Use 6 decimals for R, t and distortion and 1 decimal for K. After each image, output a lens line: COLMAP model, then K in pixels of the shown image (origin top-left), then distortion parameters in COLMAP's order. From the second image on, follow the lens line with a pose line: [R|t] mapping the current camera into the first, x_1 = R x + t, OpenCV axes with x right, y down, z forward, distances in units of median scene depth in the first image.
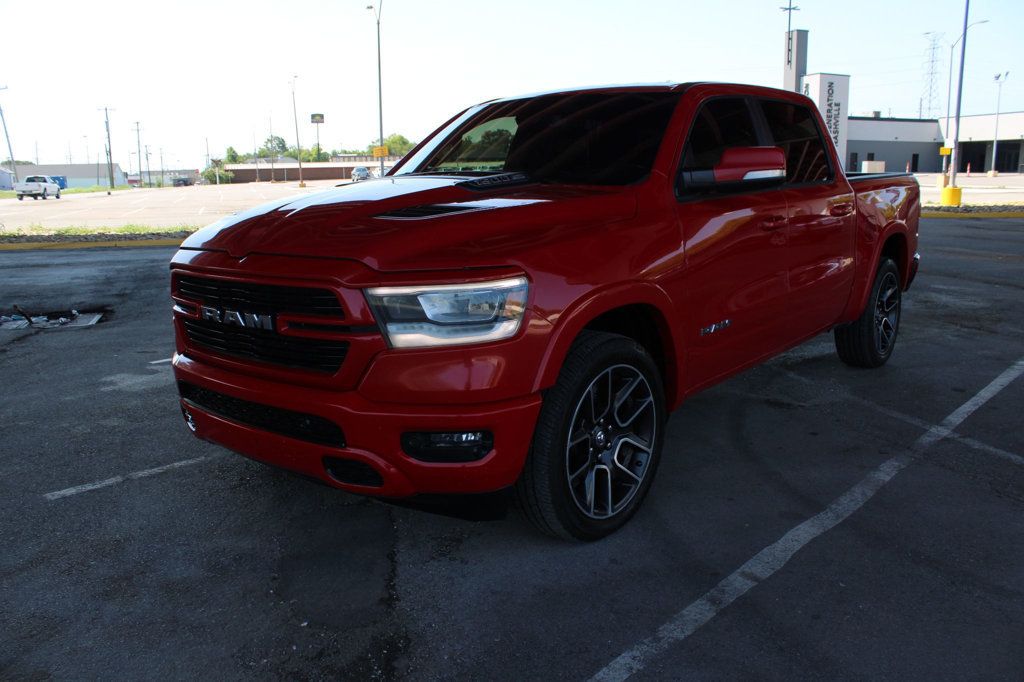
lens RADIAL K [[850.0, 0, 507.9], [0, 850.0, 340.4], [0, 0, 1]] dist [-0.153367, 0.131568]
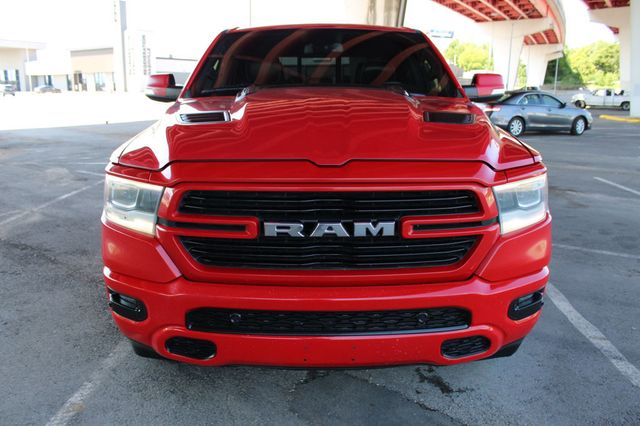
lens RADIAL K [[531.2, 0, 317.4], [0, 531.2, 212.6], [0, 0, 1]] dist [-0.153367, 0.131568]
pose [[0.771414, -0.127736, 0.623381, -0.529496], [0.109536, 0.991678, 0.067655, -0.066164], [-0.626835, 0.016093, 0.778986, 0.399006]]
